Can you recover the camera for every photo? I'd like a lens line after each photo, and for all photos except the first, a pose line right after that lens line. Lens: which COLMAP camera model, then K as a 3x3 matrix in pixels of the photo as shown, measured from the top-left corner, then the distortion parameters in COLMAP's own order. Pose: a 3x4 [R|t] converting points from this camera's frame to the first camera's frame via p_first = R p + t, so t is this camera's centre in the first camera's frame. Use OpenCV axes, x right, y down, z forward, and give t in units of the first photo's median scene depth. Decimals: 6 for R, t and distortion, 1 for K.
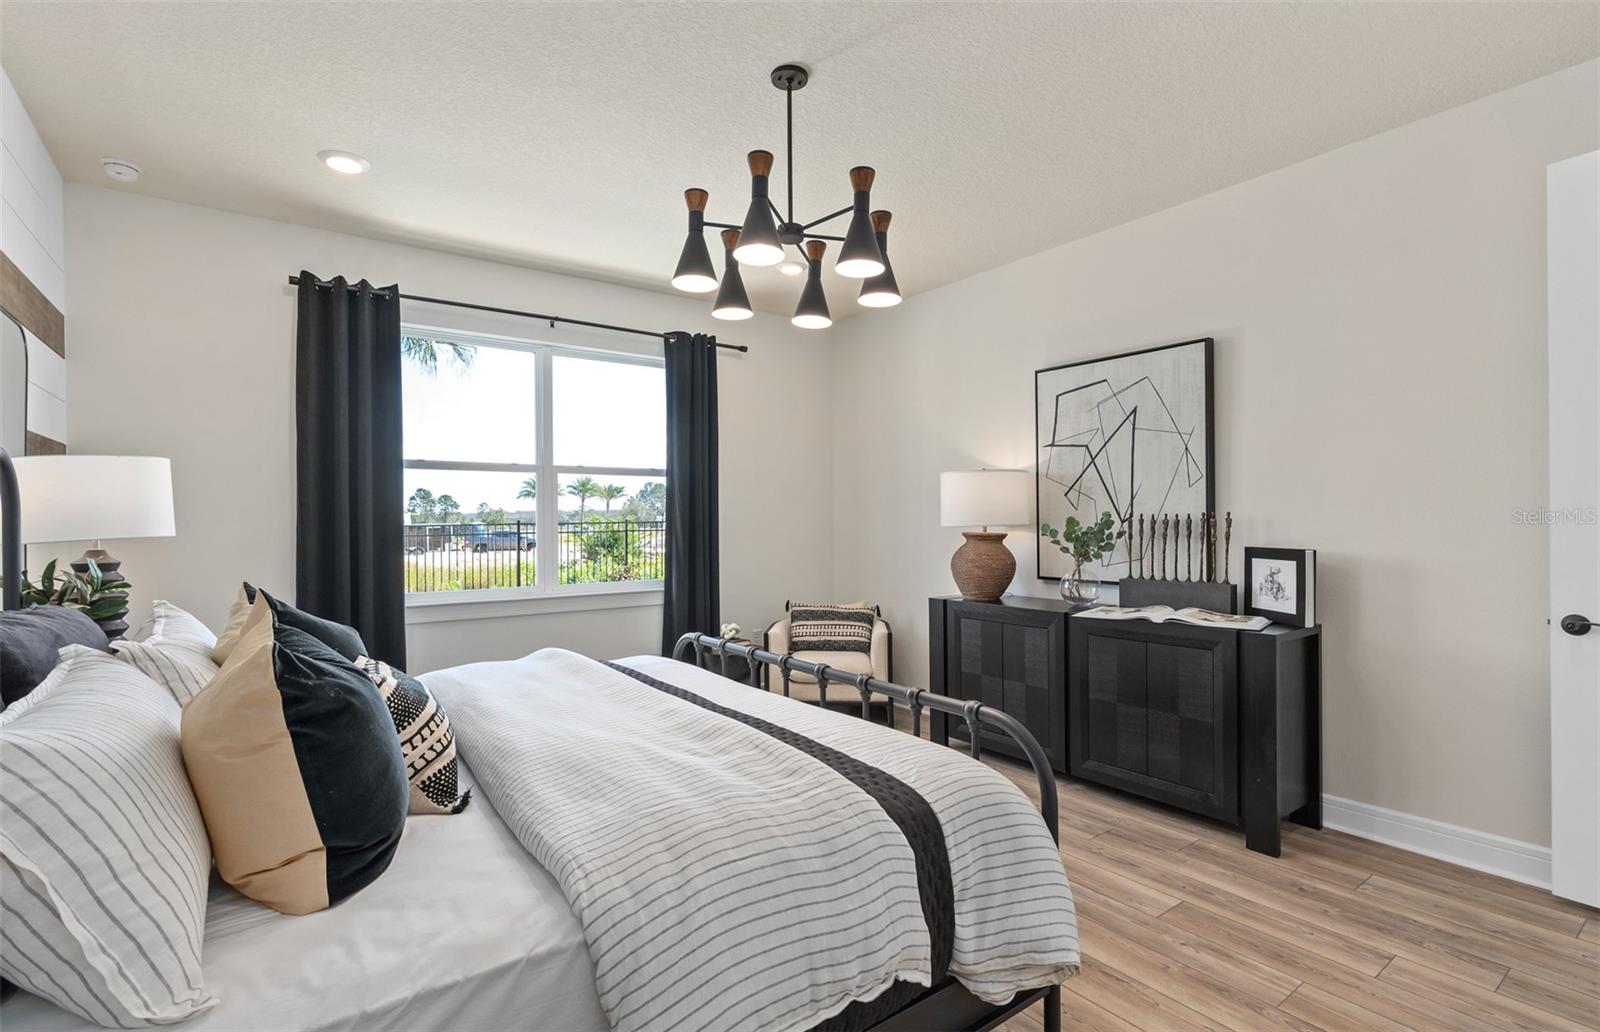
lens RADIAL K [[744.7, 0, 800.0], [0, 744.7, 516.0], [0, 0, 1]] dist [0.000811, 0.000434]
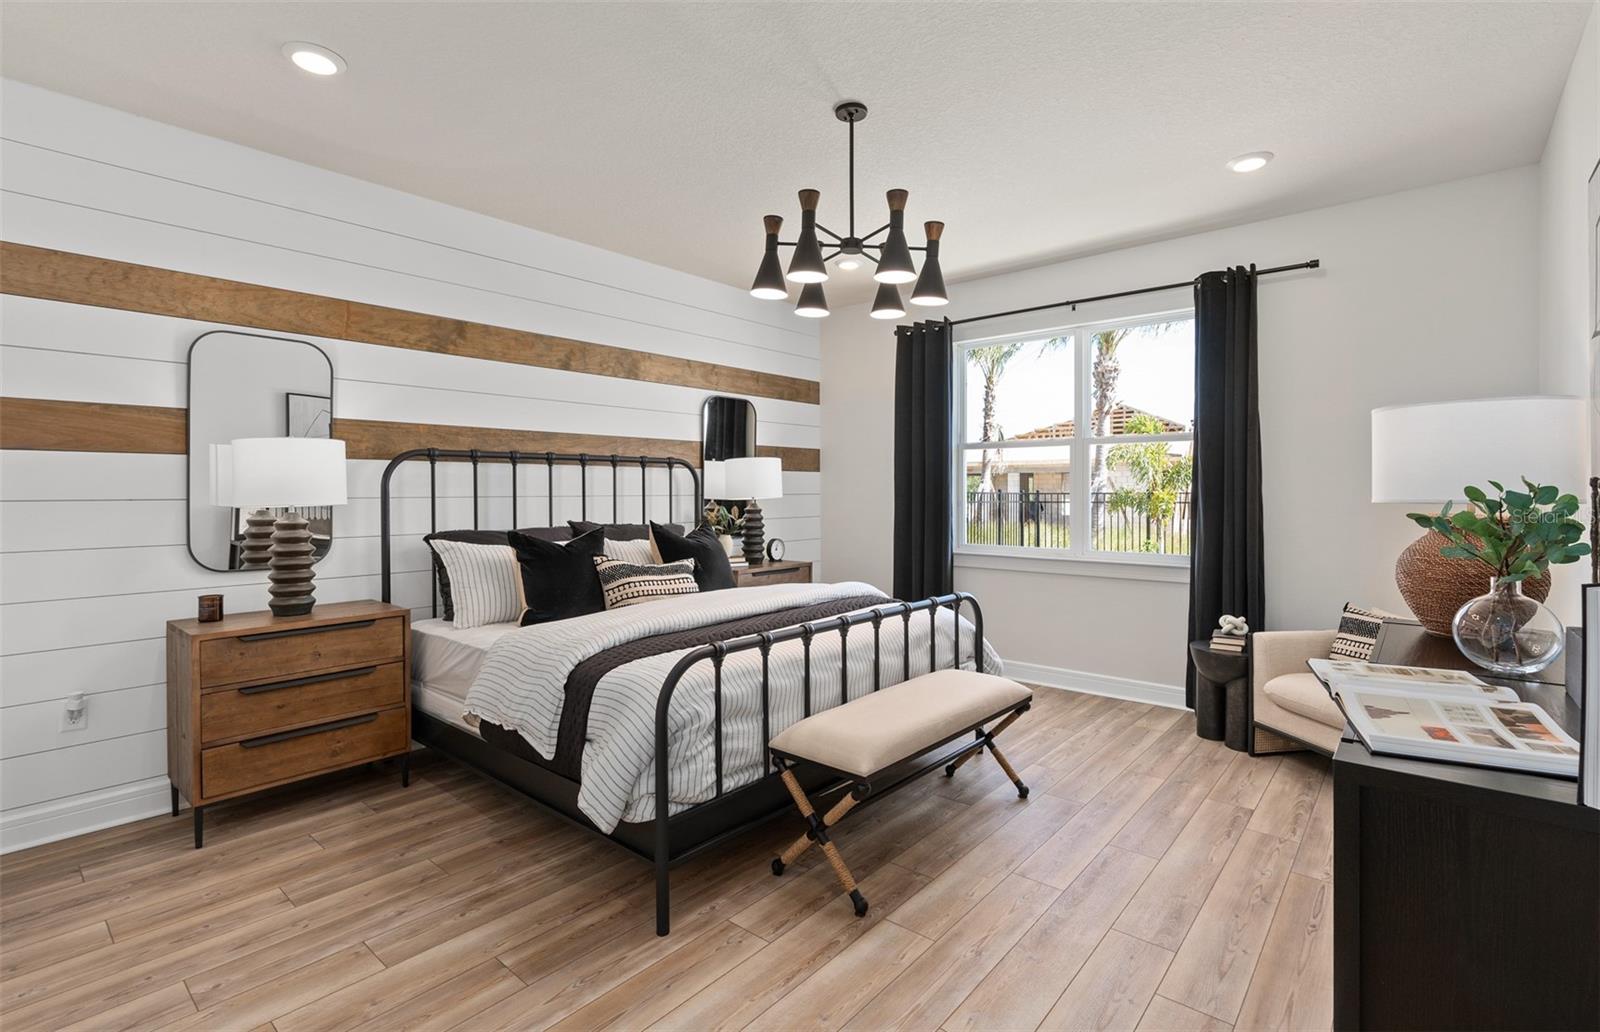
lens RADIAL K [[732.6, 0, 801.3], [0, 732.6, 489.5], [0, 0, 1]] dist [-0.000455, -0.000034]
pose [[0.230454, 0.008669, -0.973045, 0.657937], [0.004983, 0.999937, 0.010089, -0.006533], [0.973070, -0.007174, 0.230396, 0.396317]]
